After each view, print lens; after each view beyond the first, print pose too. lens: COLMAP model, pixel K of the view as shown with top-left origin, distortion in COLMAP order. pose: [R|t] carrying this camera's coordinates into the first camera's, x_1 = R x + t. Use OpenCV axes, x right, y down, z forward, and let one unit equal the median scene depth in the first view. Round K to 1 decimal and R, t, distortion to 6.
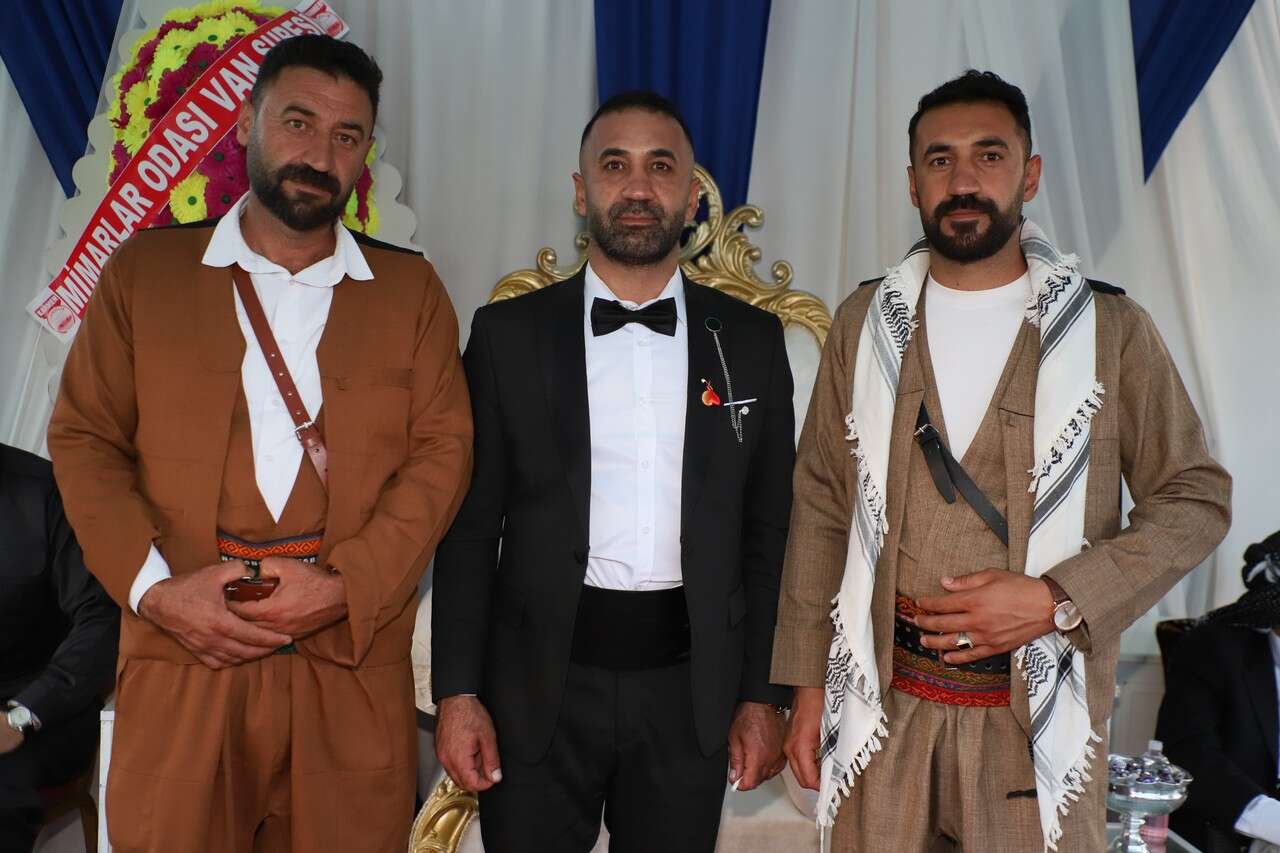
lens RADIAL K [[1484.1, 0, 611.2], [0, 1484.1, 399.7], [0, 0, 1]] dist [0.075706, -0.018162]
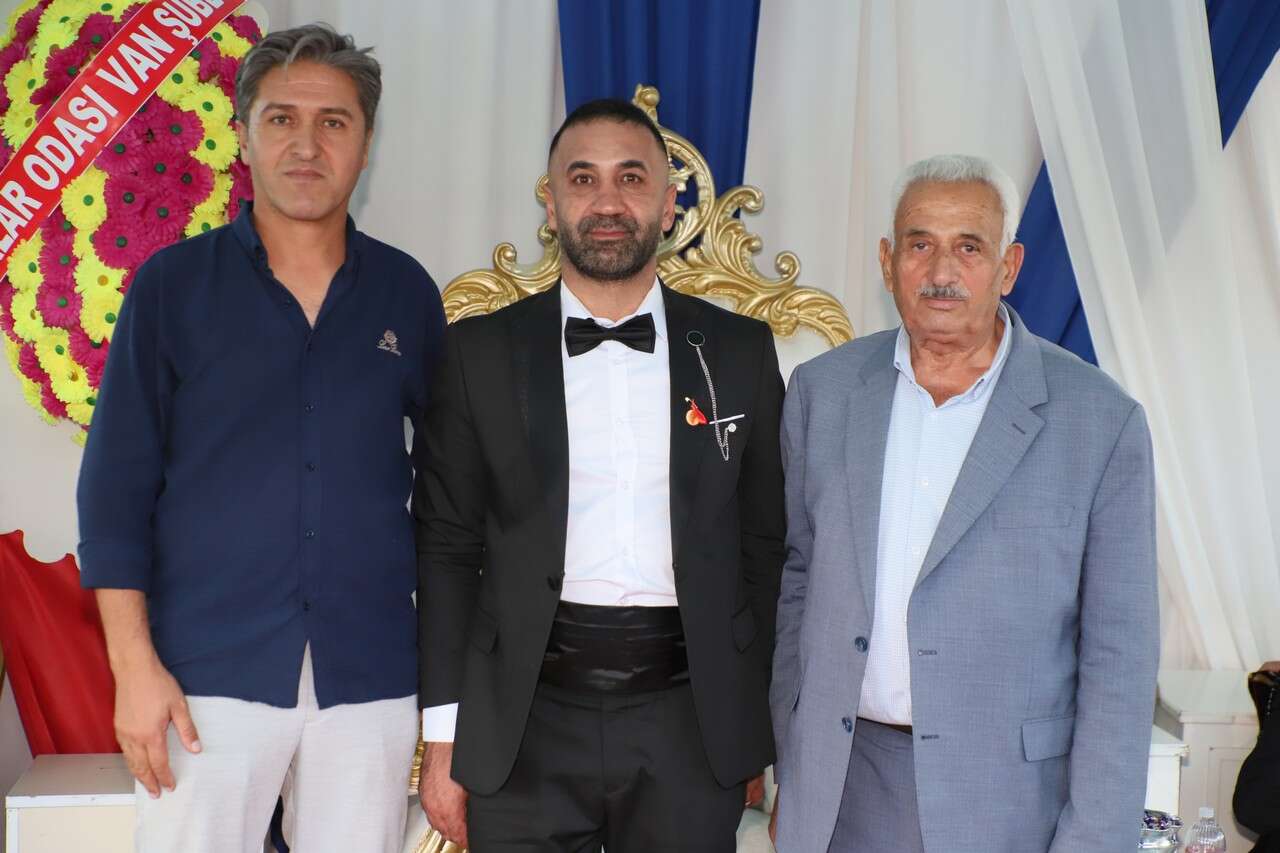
lens RADIAL K [[2356.7, 0, 621.7], [0, 2356.7, 421.7], [0, 0, 1]] dist [0.100622, -0.122655]
pose [[0.999612, -0.023646, 0.014729, 0.000292], [0.023705, 0.999712, -0.003804, 0.005272], [-0.014635, 0.004152, 0.999884, -0.351587]]
